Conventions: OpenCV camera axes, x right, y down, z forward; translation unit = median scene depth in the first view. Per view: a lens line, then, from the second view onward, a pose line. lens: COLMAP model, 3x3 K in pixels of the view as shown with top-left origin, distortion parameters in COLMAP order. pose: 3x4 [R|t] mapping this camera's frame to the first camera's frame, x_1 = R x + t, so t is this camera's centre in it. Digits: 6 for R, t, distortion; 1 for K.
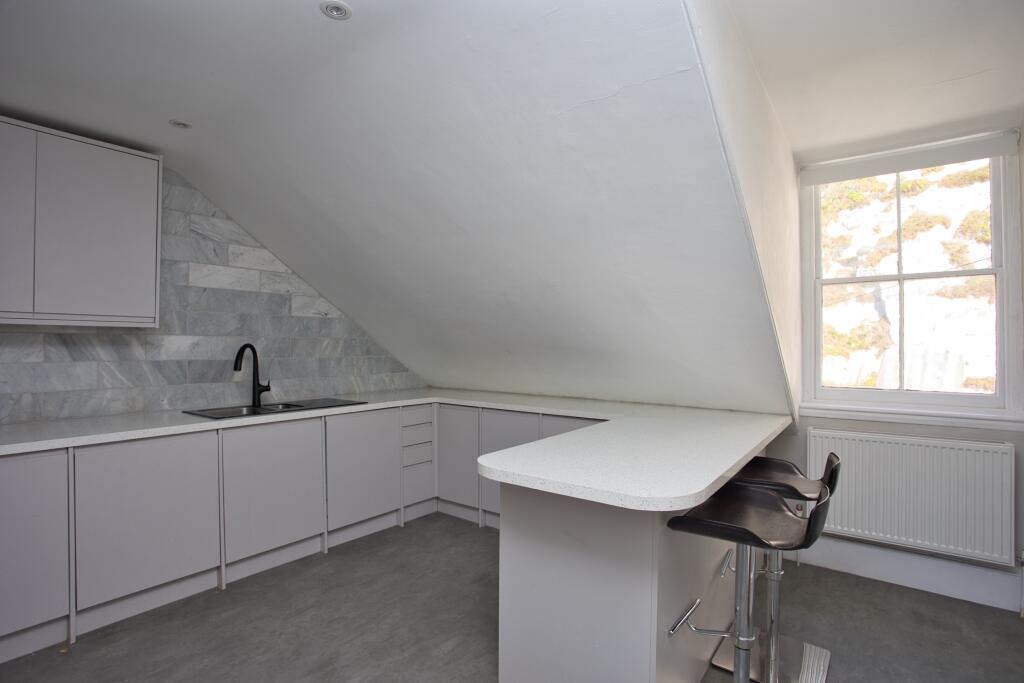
lens RADIAL K [[505.4, 0, 512.0], [0, 505.4, 341.5], [0, 0, 1]] dist [-0.000639, 0.000264]
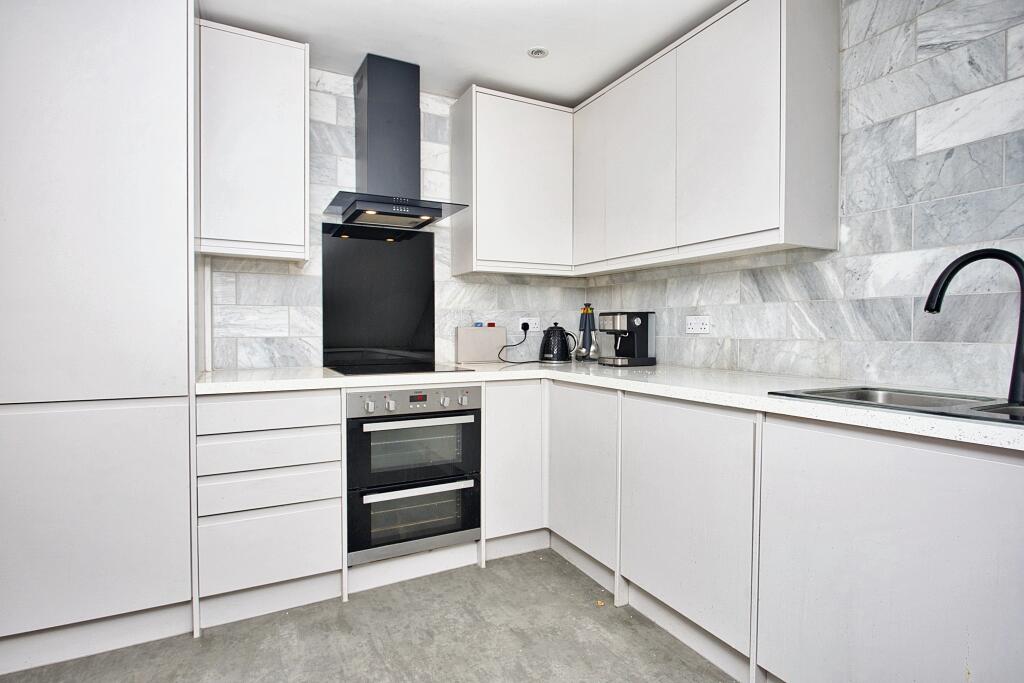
lens RADIAL K [[528.7, 0, 512.0], [0, 528.7, 341.5], [0, 0, 1]] dist [-0.003180, -0.000826]
pose [[-0.425206, 0.012538, -0.905010, 0.047288], [-0.000371, 0.999902, 0.014027, 0.084410], [0.905096, 0.006300, -0.425160, 0.941960]]
